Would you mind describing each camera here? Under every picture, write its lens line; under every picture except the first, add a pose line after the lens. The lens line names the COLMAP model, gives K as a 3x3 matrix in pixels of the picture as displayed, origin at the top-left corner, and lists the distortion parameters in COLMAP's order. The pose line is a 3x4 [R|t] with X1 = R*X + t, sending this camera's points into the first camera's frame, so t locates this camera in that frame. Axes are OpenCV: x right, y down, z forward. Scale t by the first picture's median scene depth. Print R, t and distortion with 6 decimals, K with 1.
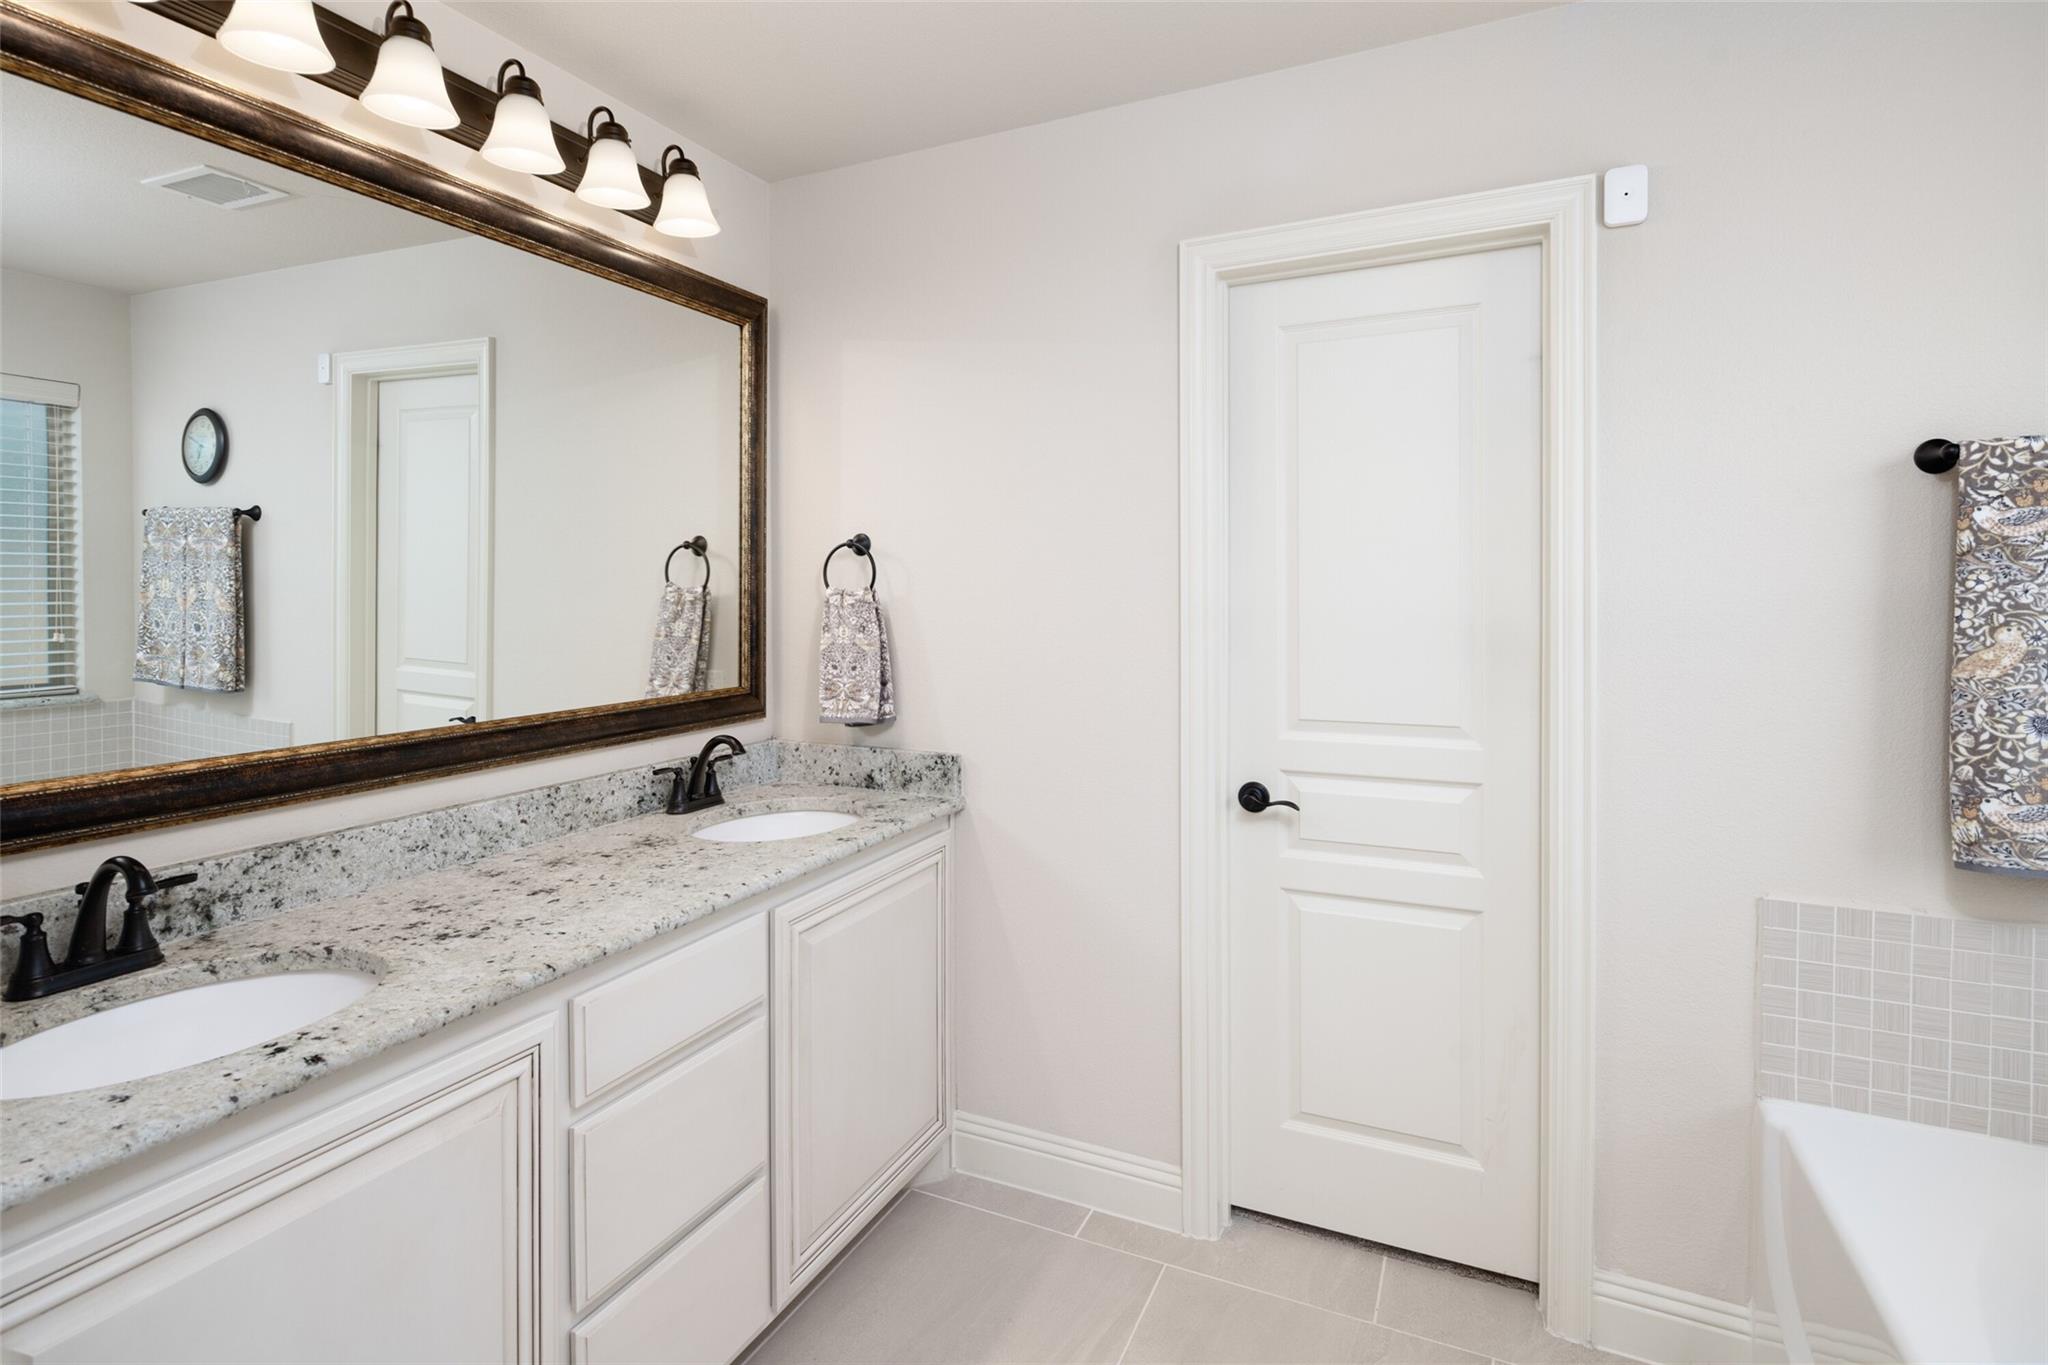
lens RADIAL K [[998.9, 0, 1005.5], [0, 998.9, 589.2], [0, 0, 1]] dist [0.000836, 0.000085]
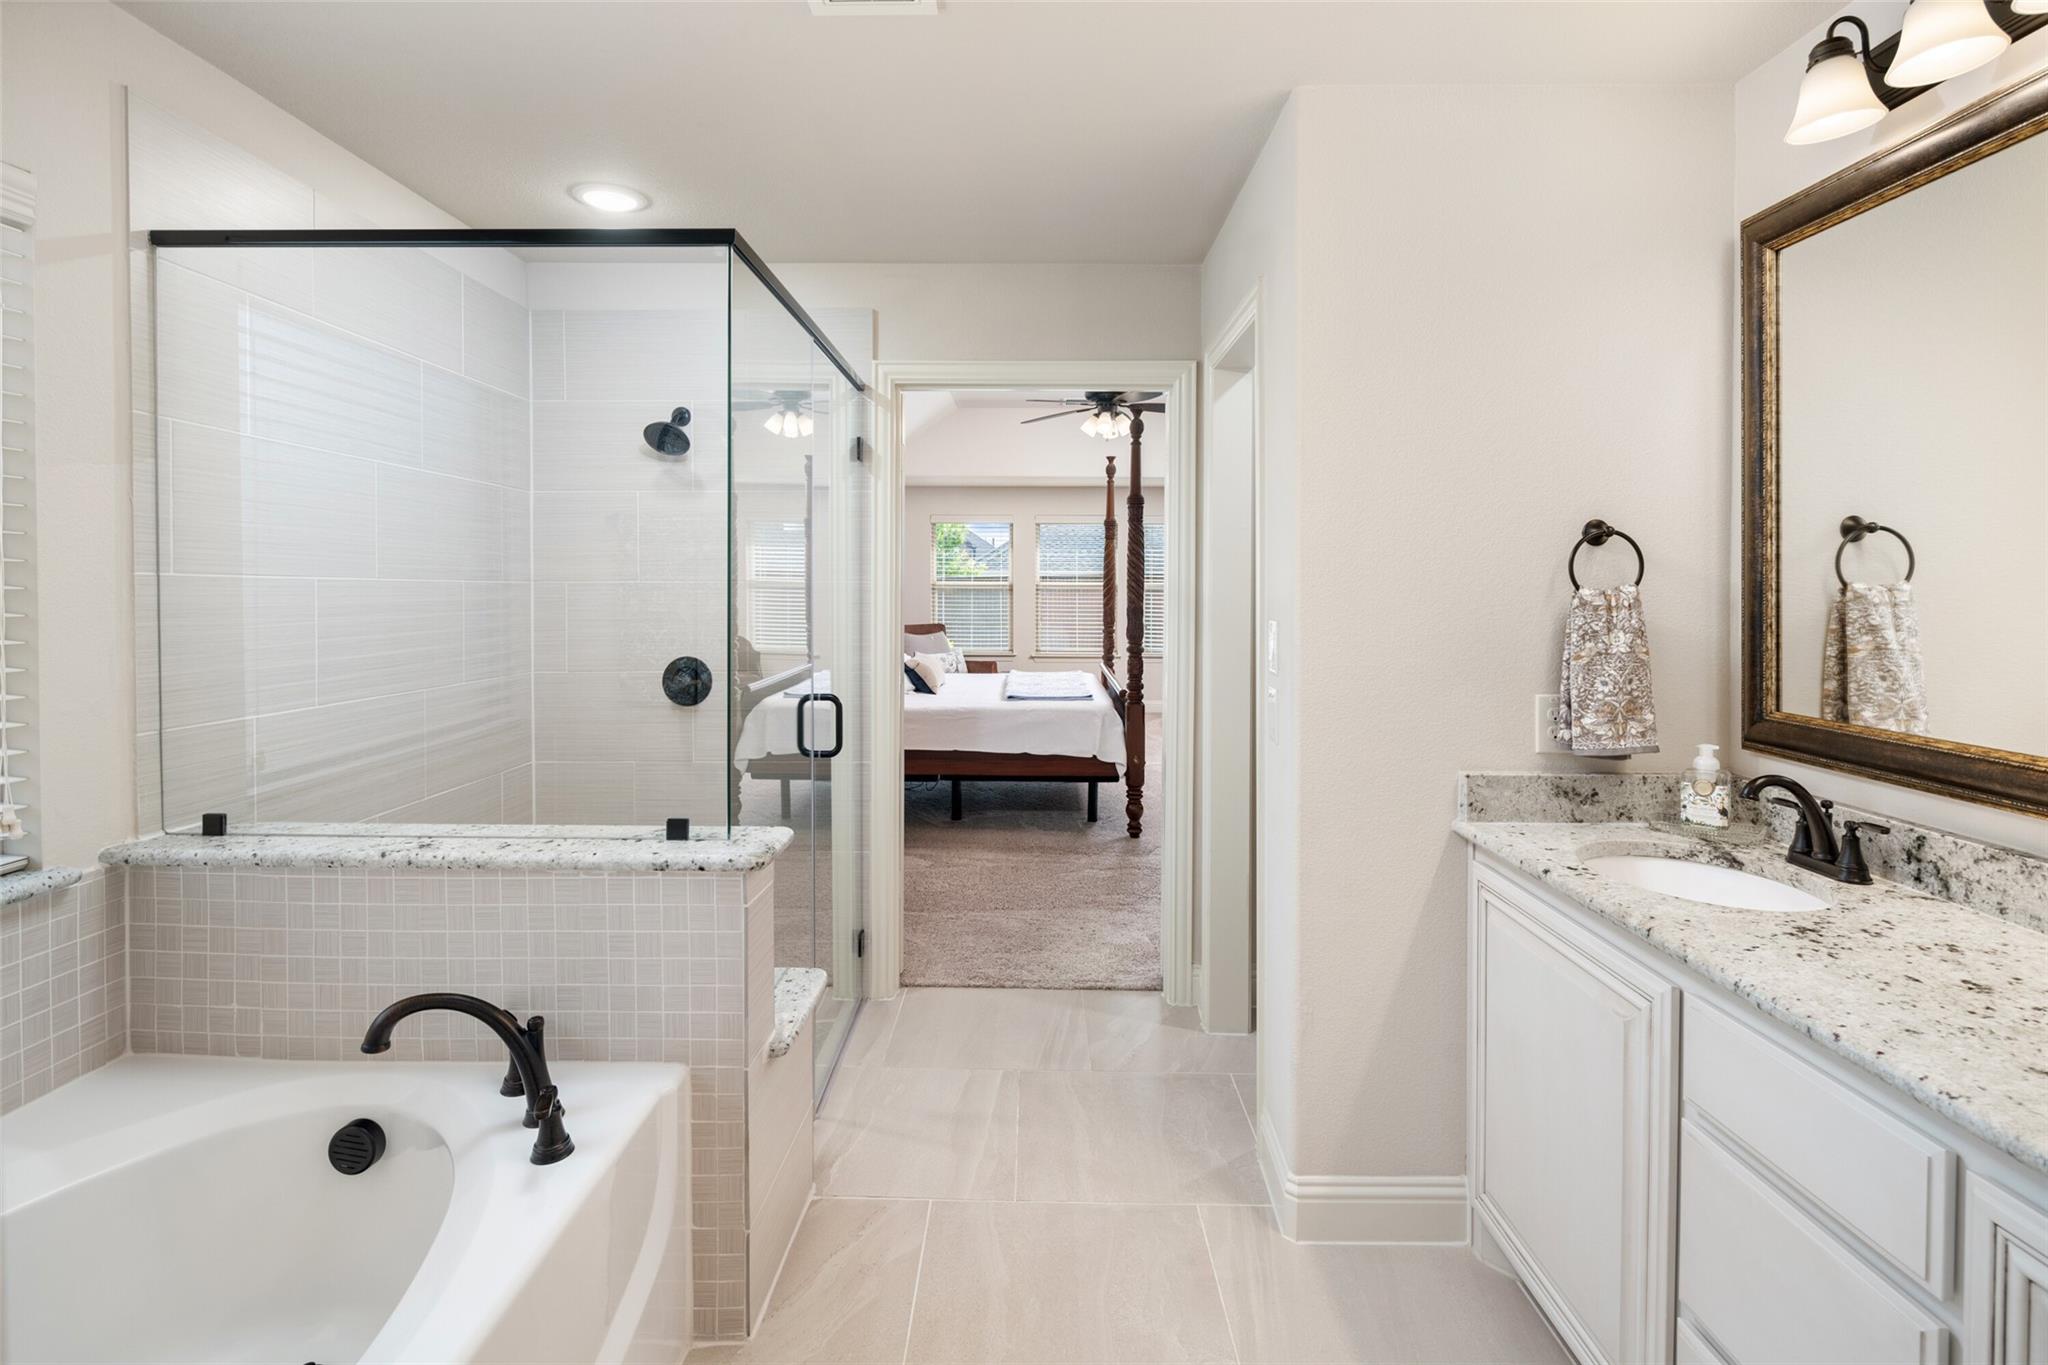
lens RADIAL K [[998.9, 0, 1009.9], [0, 998.9, 596.3], [0, 0, 1]] dist [0.000836, 0.000085]
pose [[-0.905807, 0.005124, -0.423659, 0.568156], [-0.003083, 0.999821, 0.018686, -0.005010], [0.423679, 0.018232, -0.905629, 1.503292]]
